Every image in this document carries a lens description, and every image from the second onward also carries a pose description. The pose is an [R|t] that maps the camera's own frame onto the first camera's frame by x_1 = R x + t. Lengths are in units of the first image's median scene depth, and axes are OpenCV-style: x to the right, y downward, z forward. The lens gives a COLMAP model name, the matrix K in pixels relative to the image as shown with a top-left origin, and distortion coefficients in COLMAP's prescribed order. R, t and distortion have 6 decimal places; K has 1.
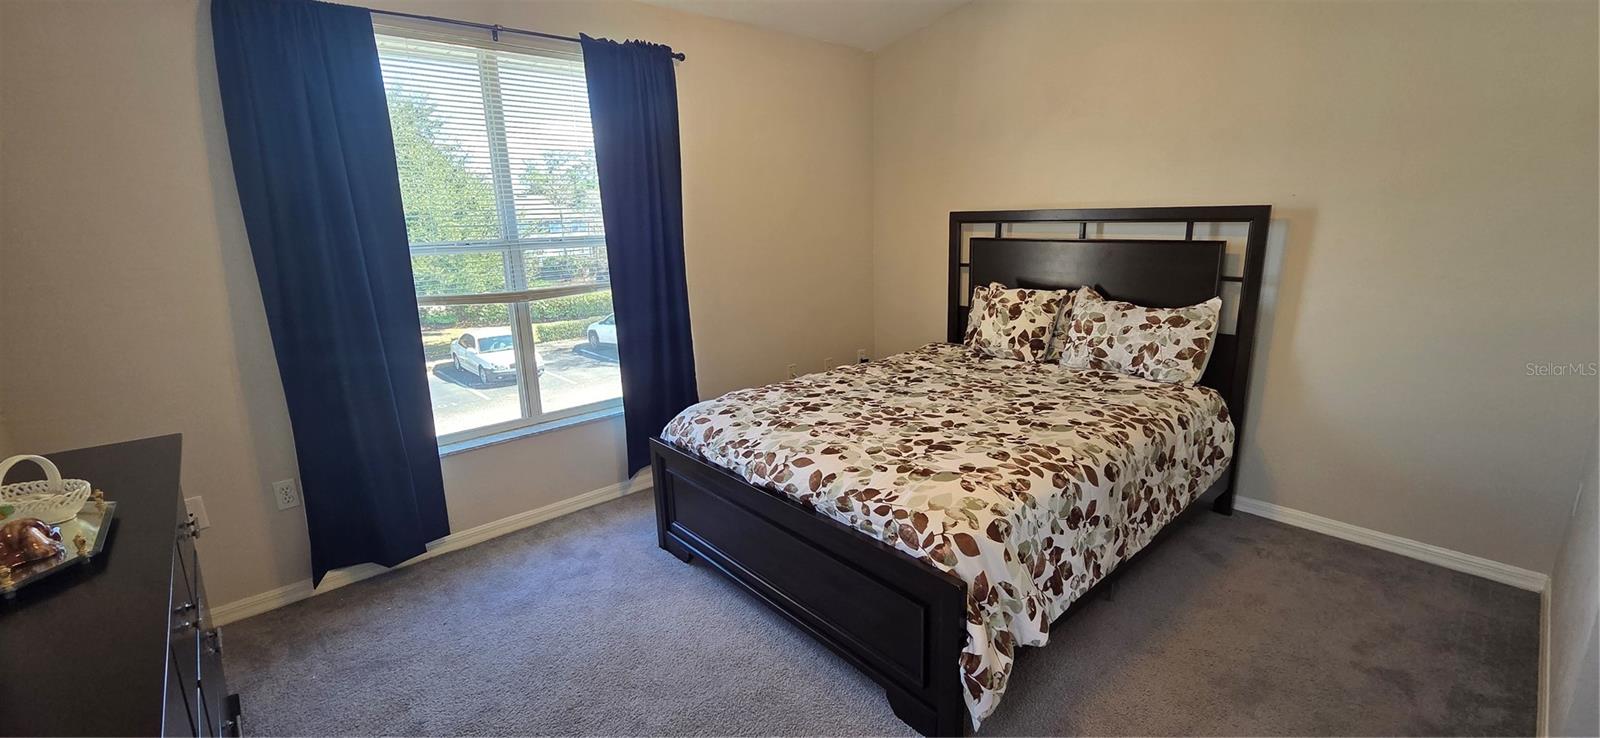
lens RADIAL K [[657.1, 0, 796.3], [0, 657.1, 365.7], [0, 0, 1]] dist [0.003235, -0.000327]
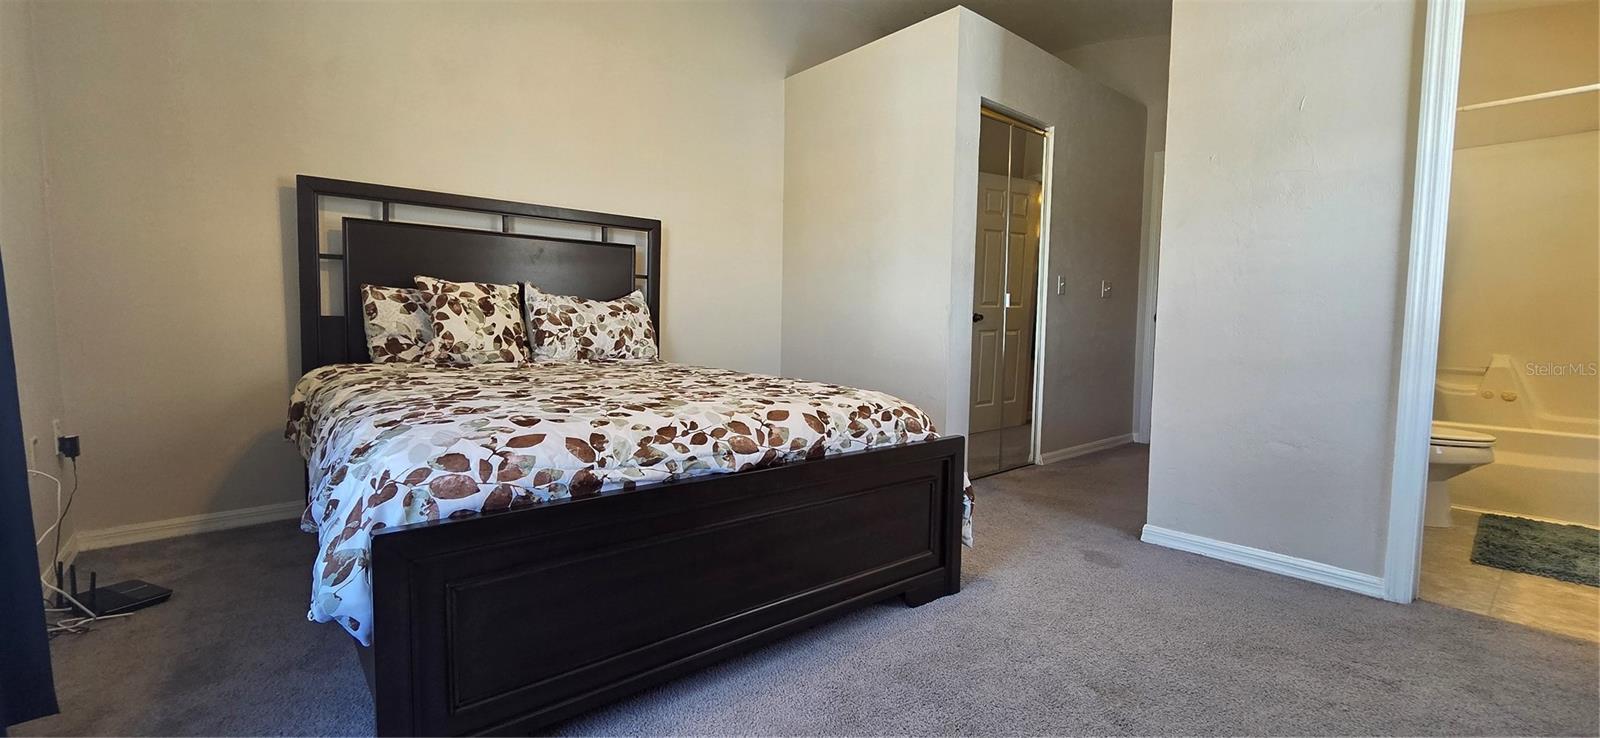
lens RADIAL K [[657.1, 0, 796.3], [0, 657.1, 365.7], [0, 0, 1]] dist [0.003235, -0.000327]
pose [[0.025553, -0.045500, 0.998637, -0.565424], [0.205653, 0.977836, 0.039290, 0.045015], [-0.978291, 0.204369, 0.034344, 0.680971]]
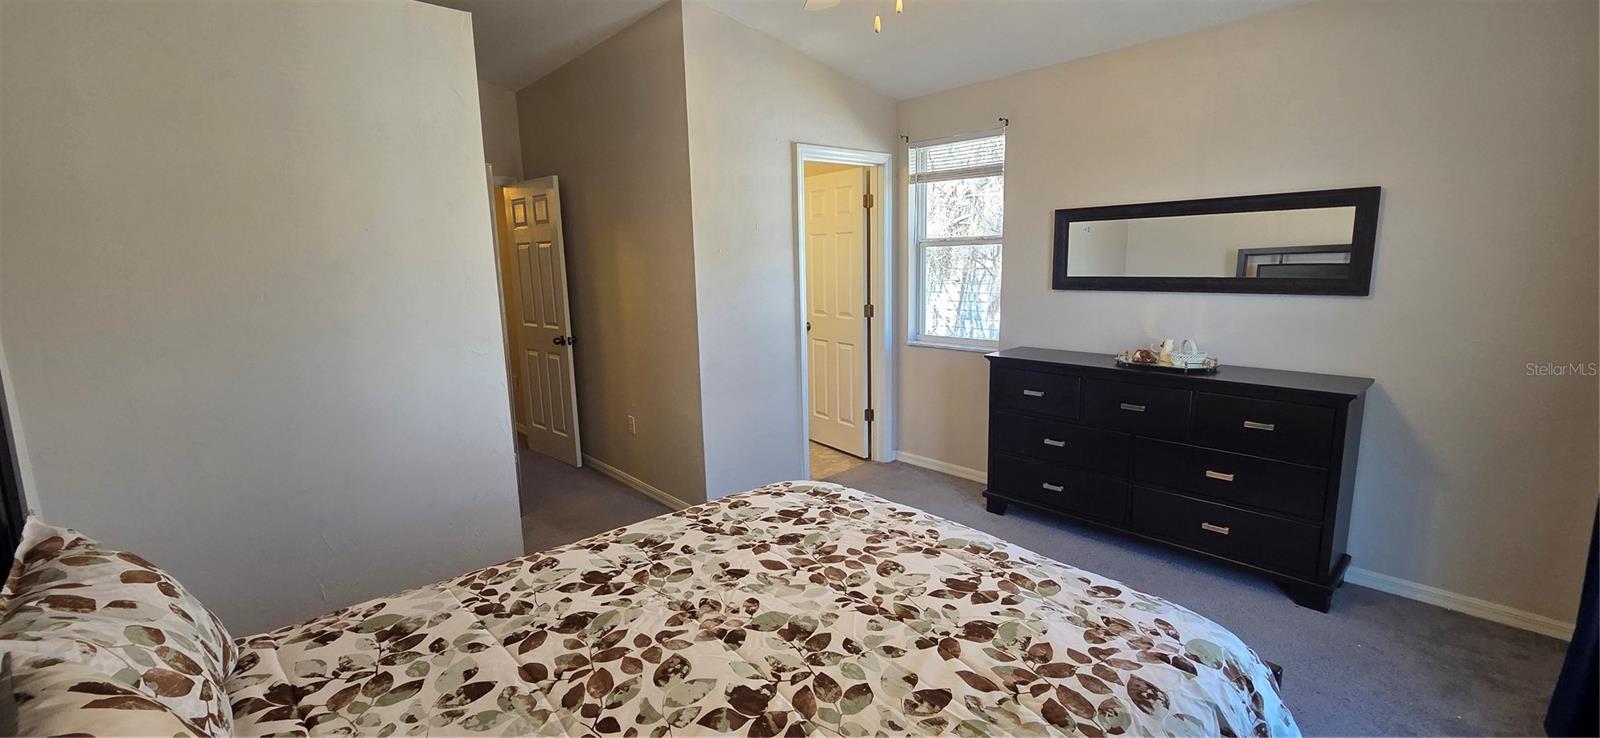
lens RADIAL K [[657.1, 0, 796.3], [0, 657.1, 365.7], [0, 0, 1]] dist [0.003235, -0.000327]
pose [[-0.998807, 0.048535, 0.005425, 0.143333], [0.047010, 0.925364, 0.376153, -0.316165], [0.013237, 0.375959, -0.926542, 1.321848]]
